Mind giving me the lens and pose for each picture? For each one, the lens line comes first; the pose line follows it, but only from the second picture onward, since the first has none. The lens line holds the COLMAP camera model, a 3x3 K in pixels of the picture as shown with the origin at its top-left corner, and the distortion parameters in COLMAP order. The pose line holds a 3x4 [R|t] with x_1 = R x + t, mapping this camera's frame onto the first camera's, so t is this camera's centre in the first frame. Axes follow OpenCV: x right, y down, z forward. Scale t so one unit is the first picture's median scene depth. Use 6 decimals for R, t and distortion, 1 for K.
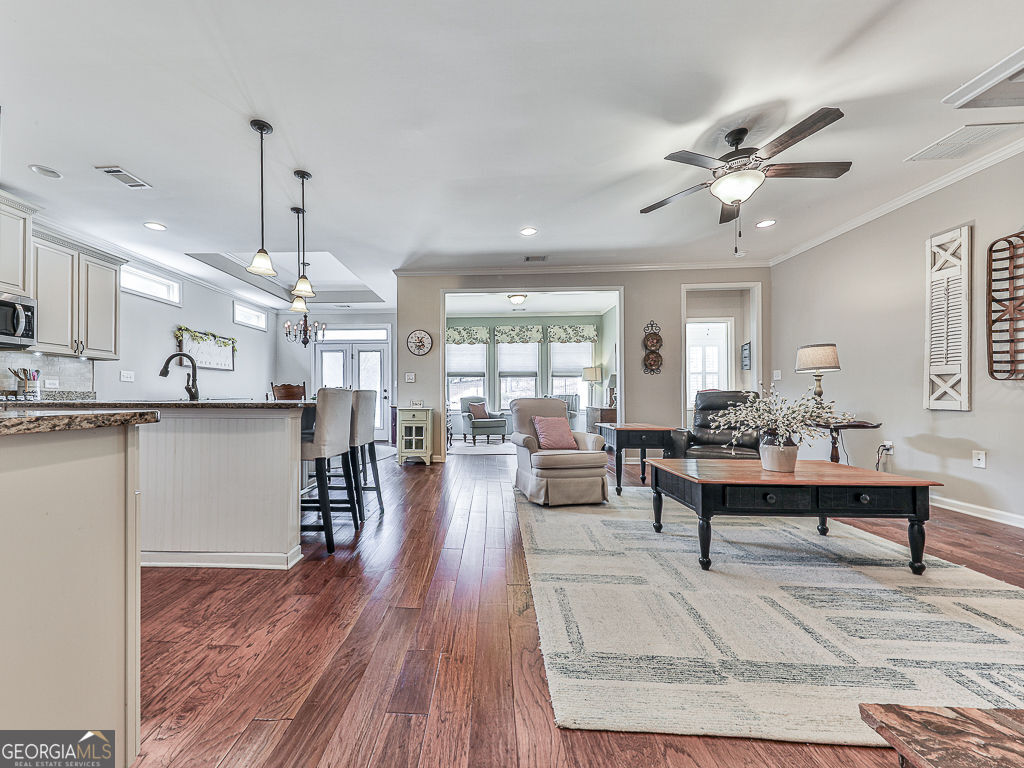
lens RADIAL K [[405.6, 0, 482.8], [0, 405.6, 395.6], [0, 0, 1]] dist [0.016585, -0.004147]
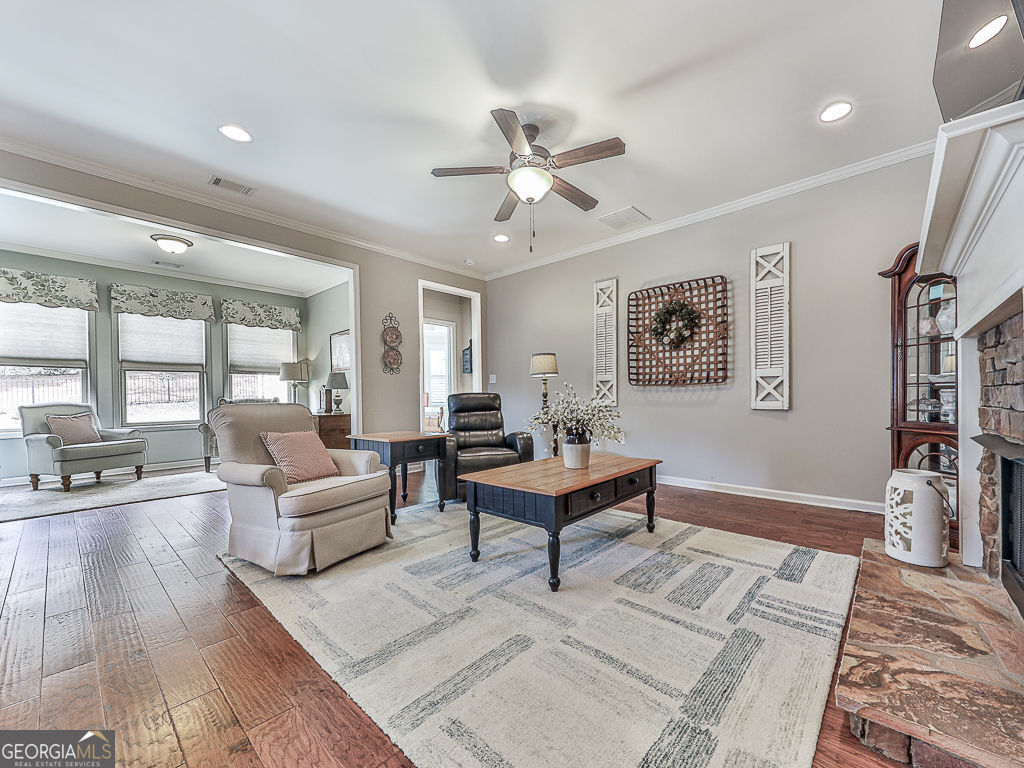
lens RADIAL K [[405.6, 0, 541.5], [0, 405.6, 398.4], [0, 0, 1]] dist [0.016585, -0.004147]
pose [[0.620133, -0.009213, 0.784443, -0.071586], [0.009813, 0.999944, 0.003986, 0.000239], [-0.784436, 0.005226, 0.620188, 0.198635]]
